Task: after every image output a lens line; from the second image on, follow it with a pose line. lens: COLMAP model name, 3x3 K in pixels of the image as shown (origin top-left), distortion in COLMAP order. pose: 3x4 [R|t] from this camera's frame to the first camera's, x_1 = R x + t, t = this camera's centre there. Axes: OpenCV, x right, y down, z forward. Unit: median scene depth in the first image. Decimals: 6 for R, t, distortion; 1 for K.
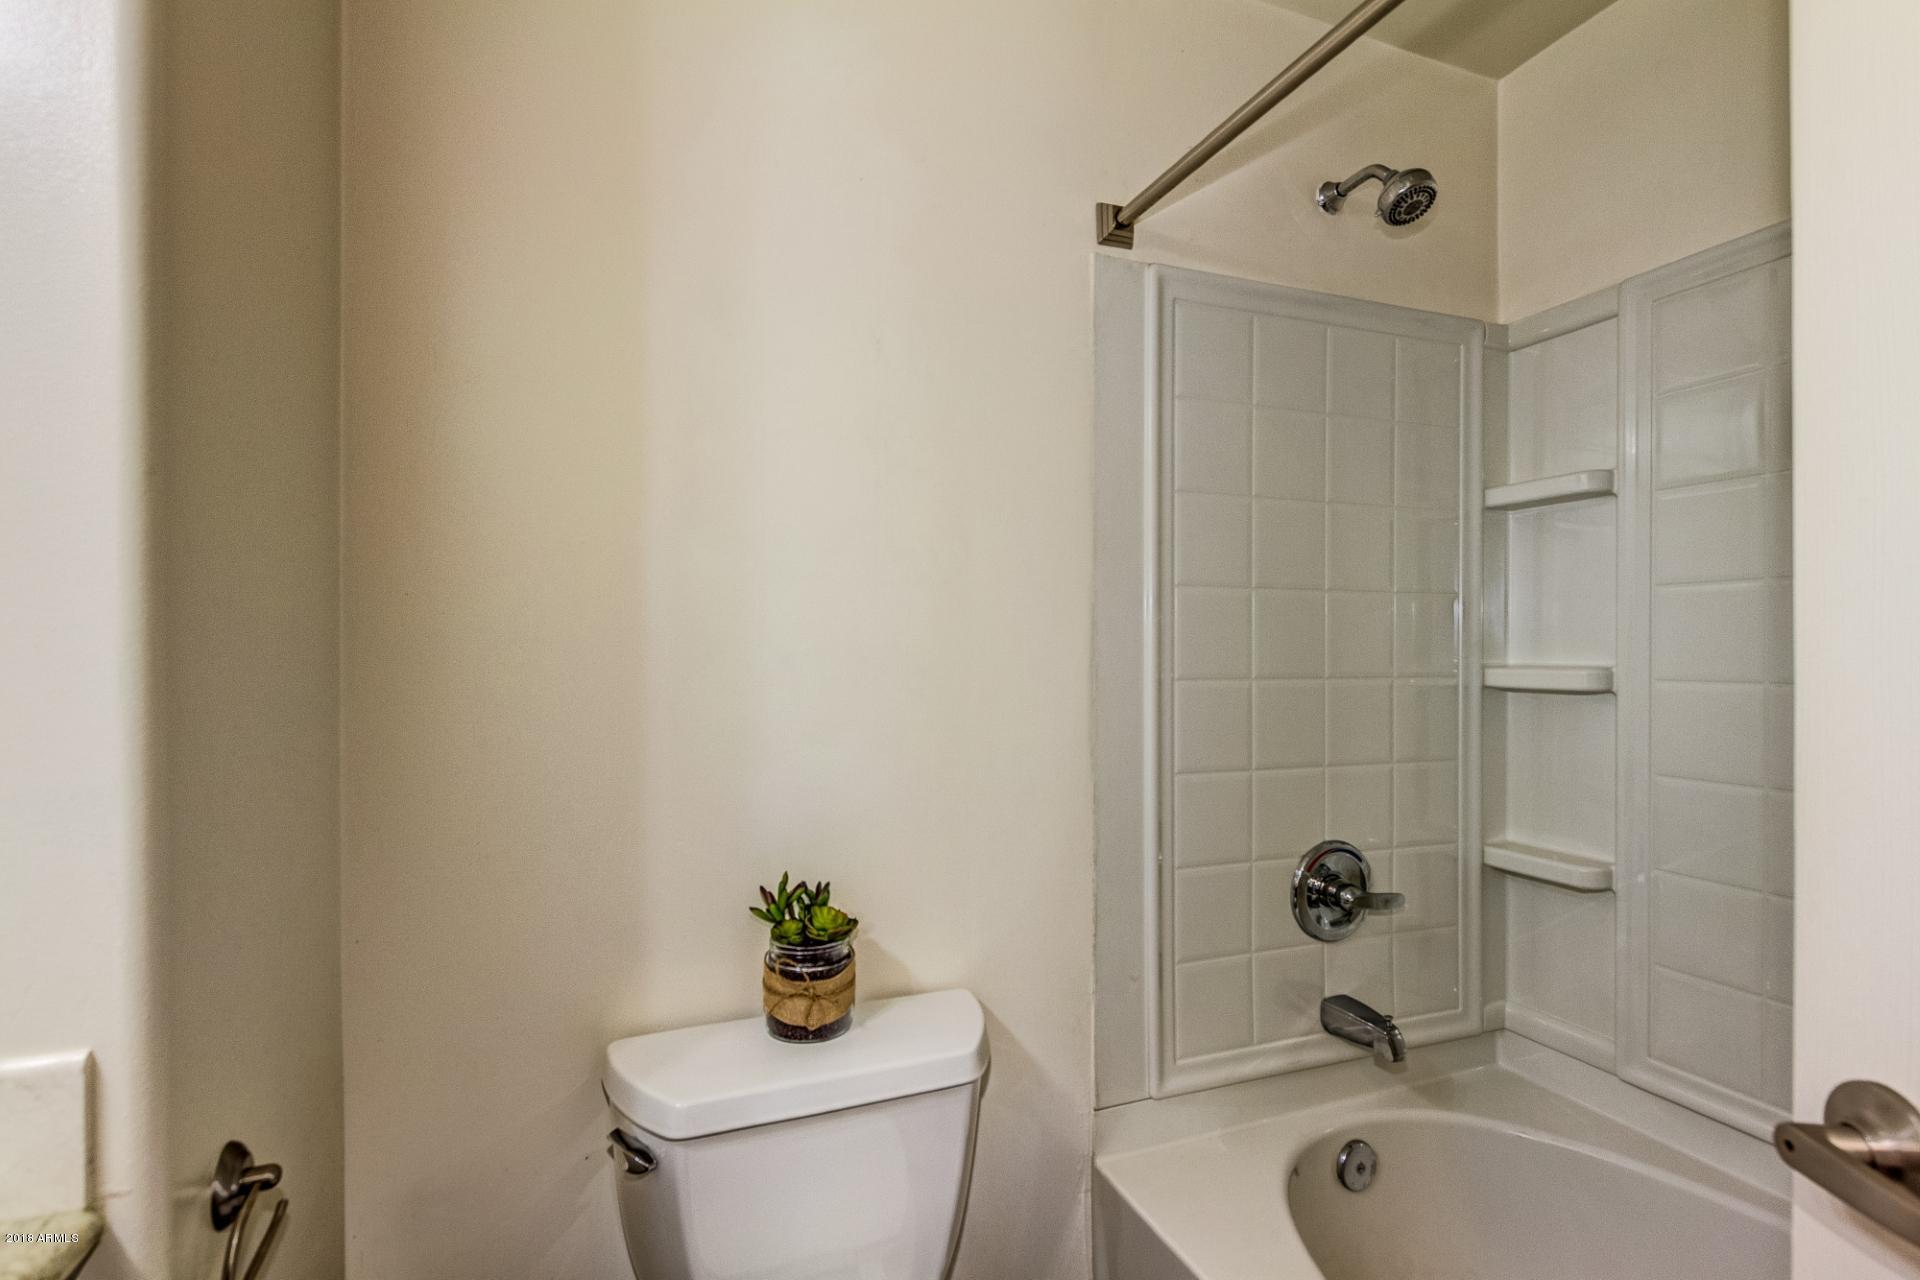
lens RADIAL K [[878.0, 0, 965.1], [0, 878.0, 651.2], [0, 0, 1]] dist [-0.001663, -0.004129]
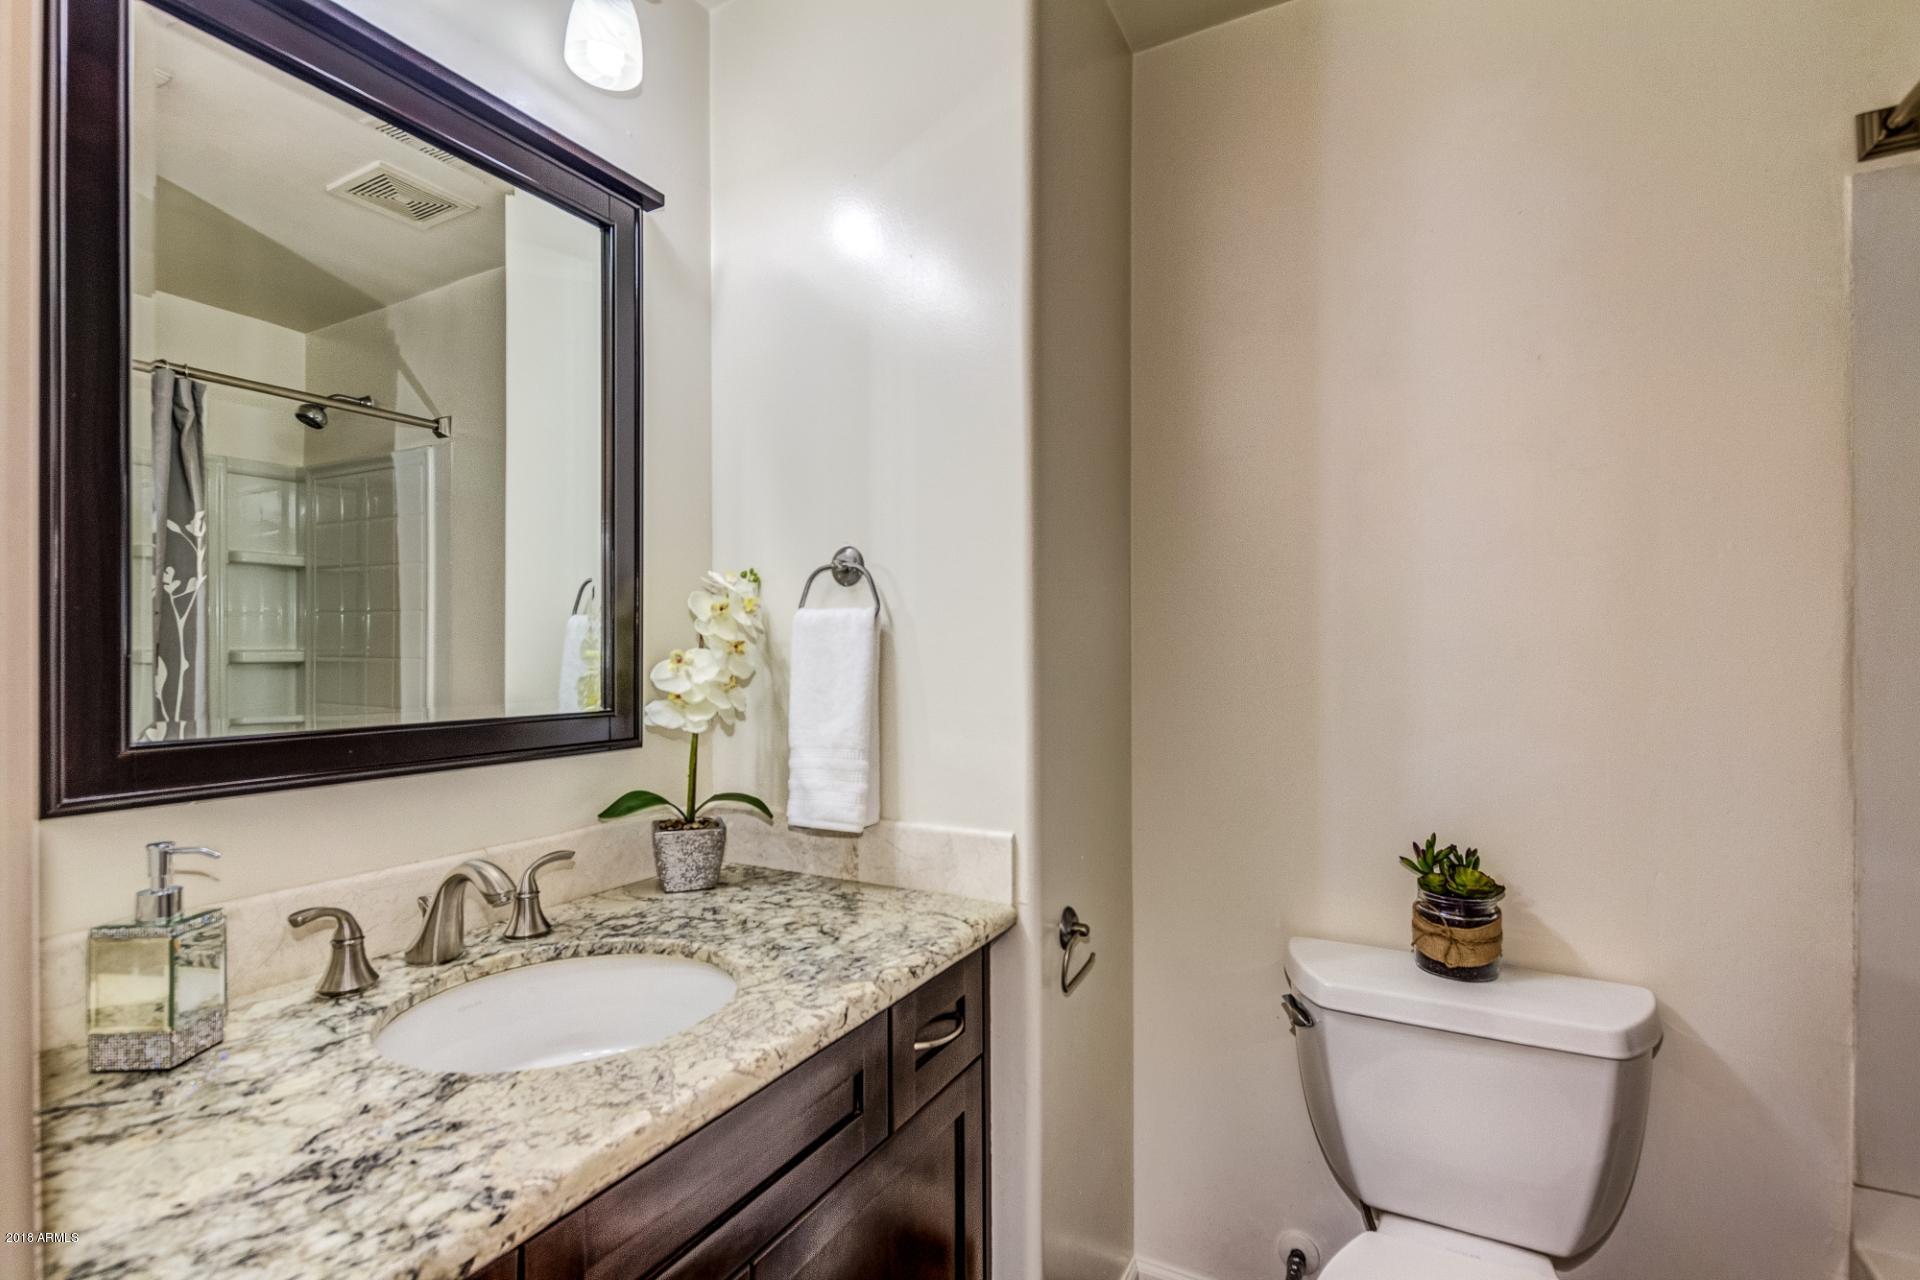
lens RADIAL K [[878.0, 0, 959.8], [0, 878.0, 644.9], [0, 0, 1]] dist [-0.001663, -0.004129]
pose [[0.646812, -0.004618, -0.762636, 0.294405], [0.006772, 0.999977, -0.000312, -0.007523], [0.762620, -0.004963, 0.646828, -0.261979]]
